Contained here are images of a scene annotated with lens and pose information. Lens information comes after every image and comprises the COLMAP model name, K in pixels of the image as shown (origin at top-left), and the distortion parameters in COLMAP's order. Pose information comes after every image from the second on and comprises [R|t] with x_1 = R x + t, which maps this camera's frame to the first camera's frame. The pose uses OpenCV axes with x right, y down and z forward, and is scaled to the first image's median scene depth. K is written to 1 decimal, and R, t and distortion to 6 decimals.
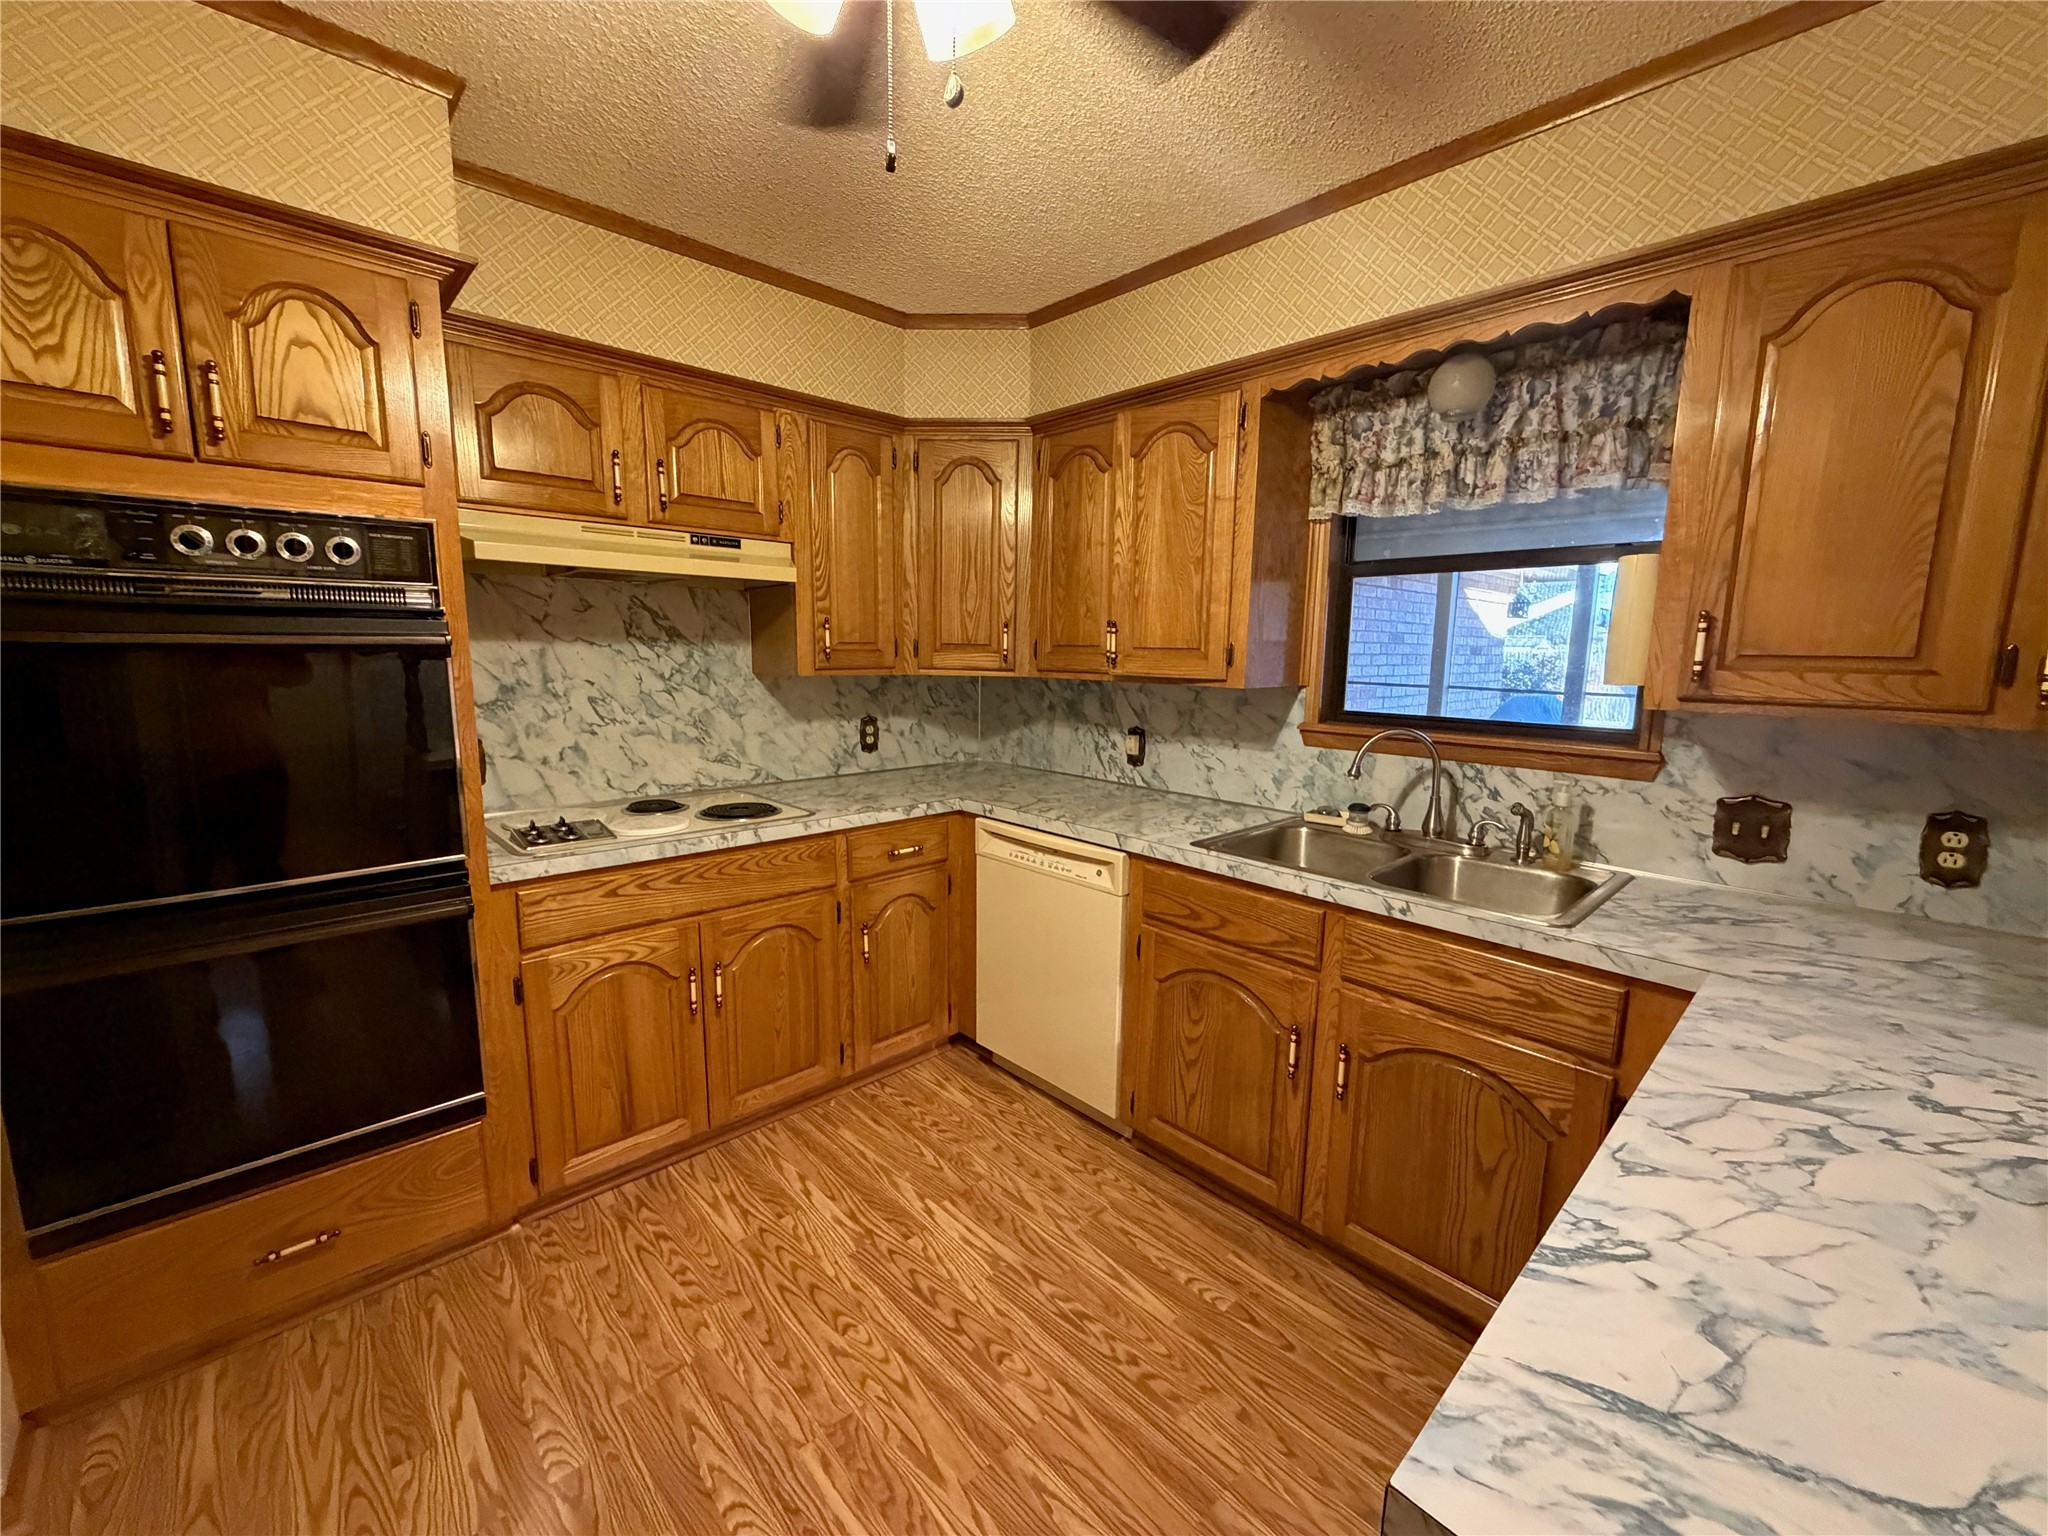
lens RADIAL K [[817.8, 0, 1025.2], [0, 817.8, 767.9], [0, 0, 1]] dist [-0.000288, 0.000514]
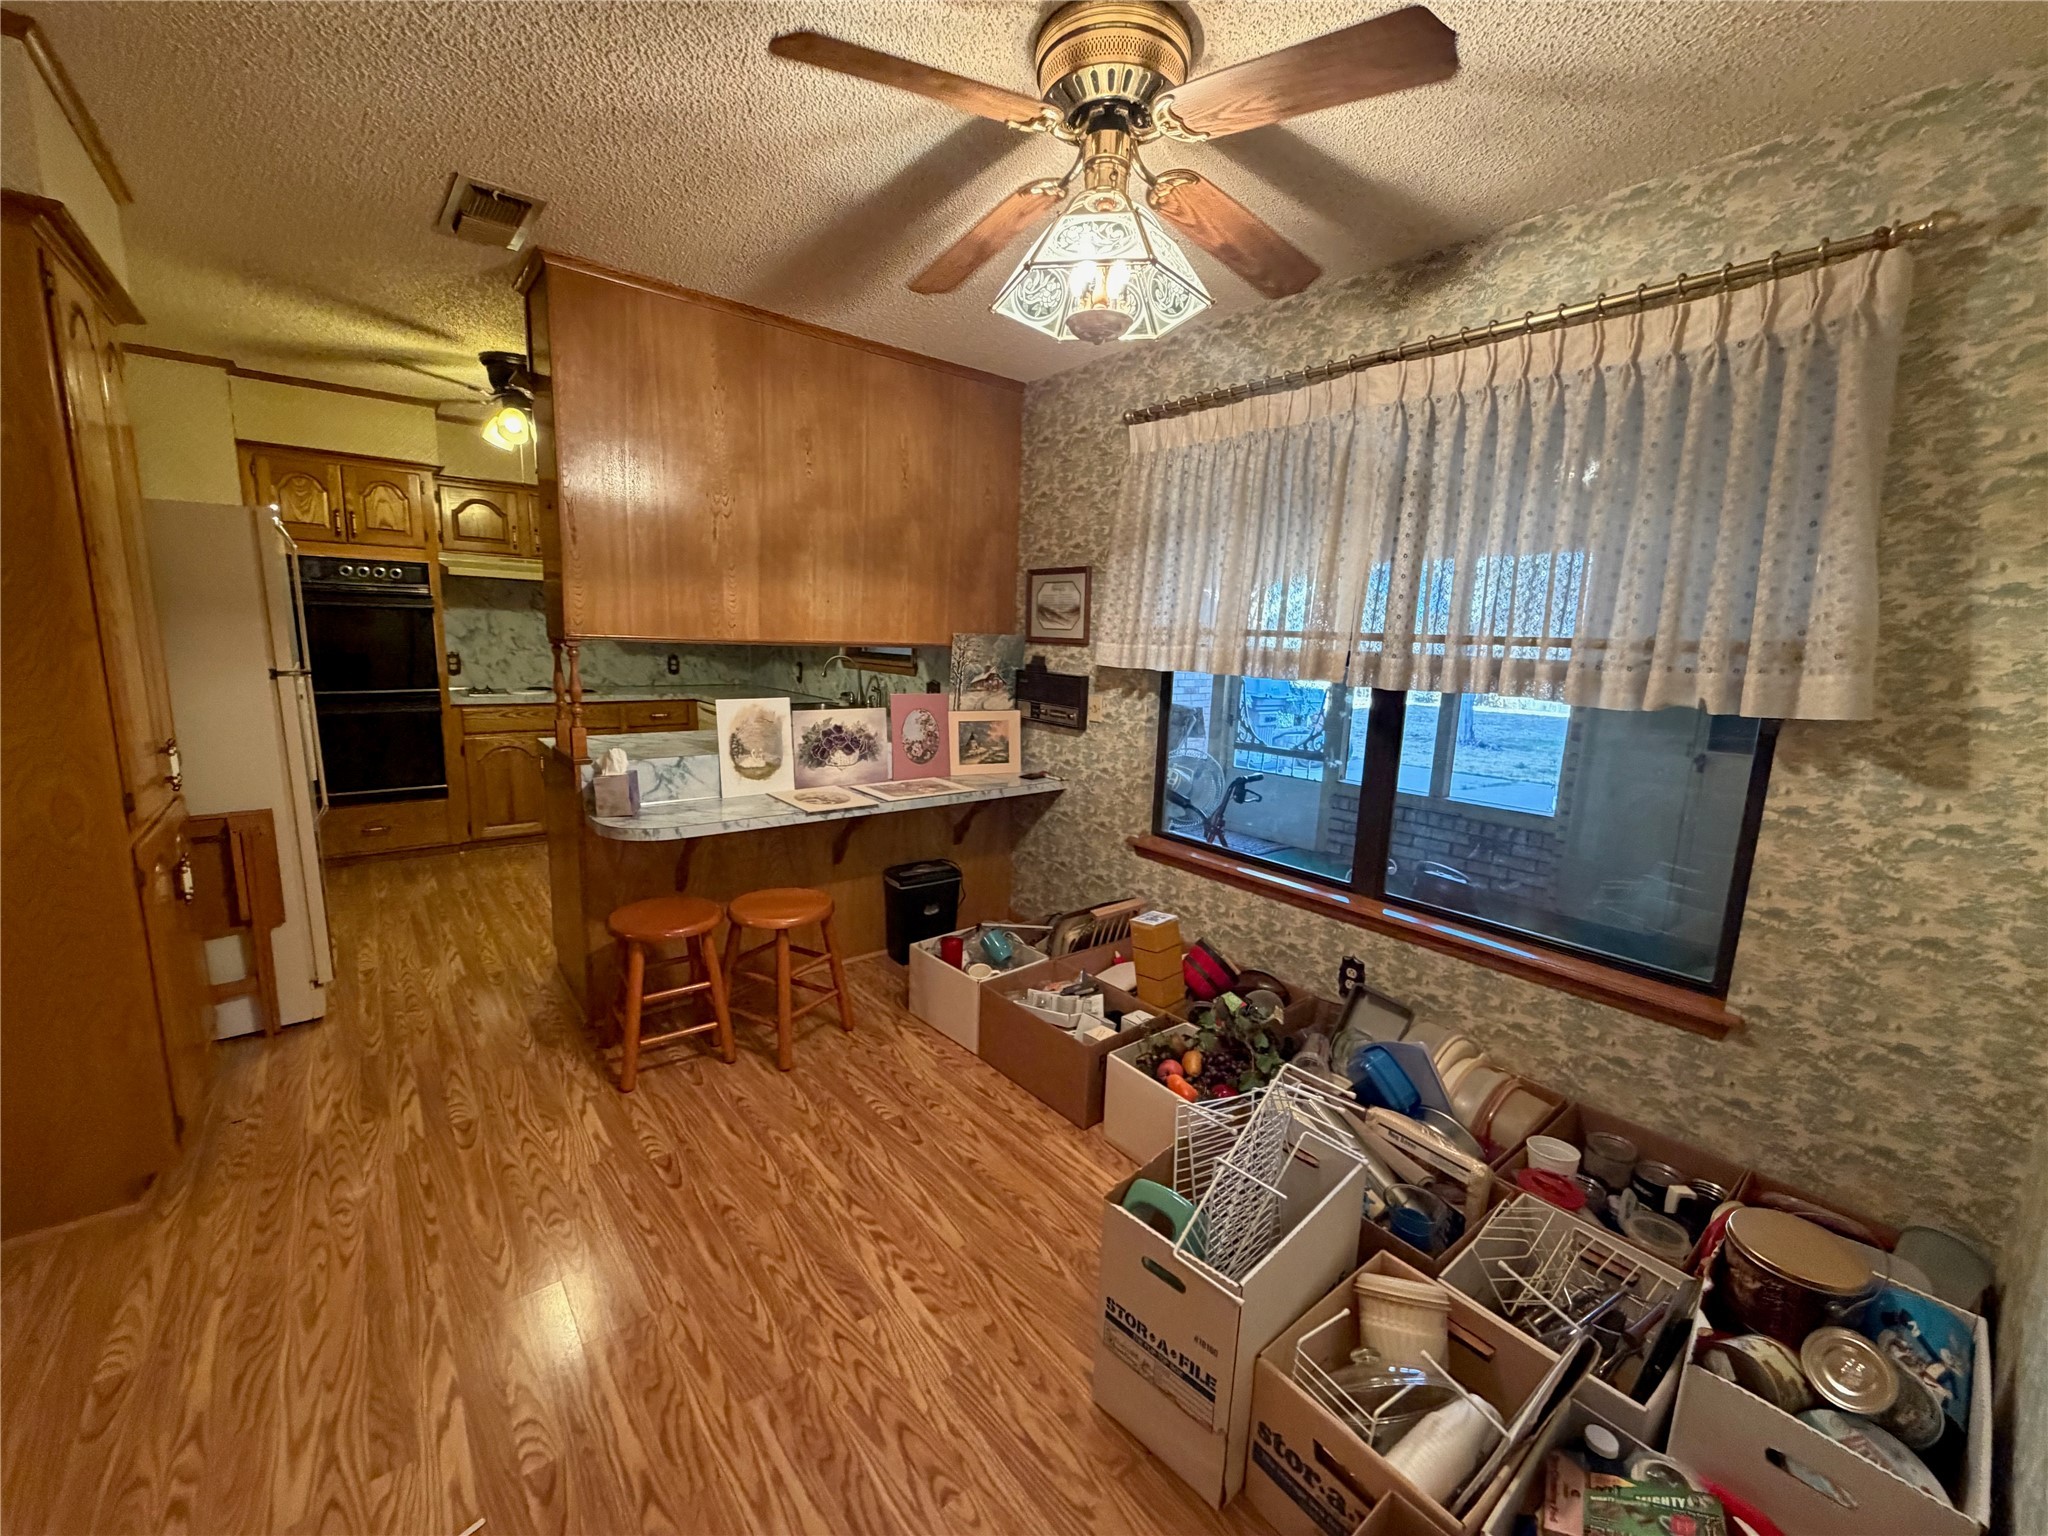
lens RADIAL K [[817.8, 0, 1023.0], [0, 817.8, 770.4], [0, 0, 1]] dist [-0.000288, 0.000514]
pose [[0.997210, 0.033294, -0.066813, 1.380077], [-0.031964, 0.999271, 0.020883, 0.254163], [0.067460, -0.018689, 0.997547, -1.509886]]
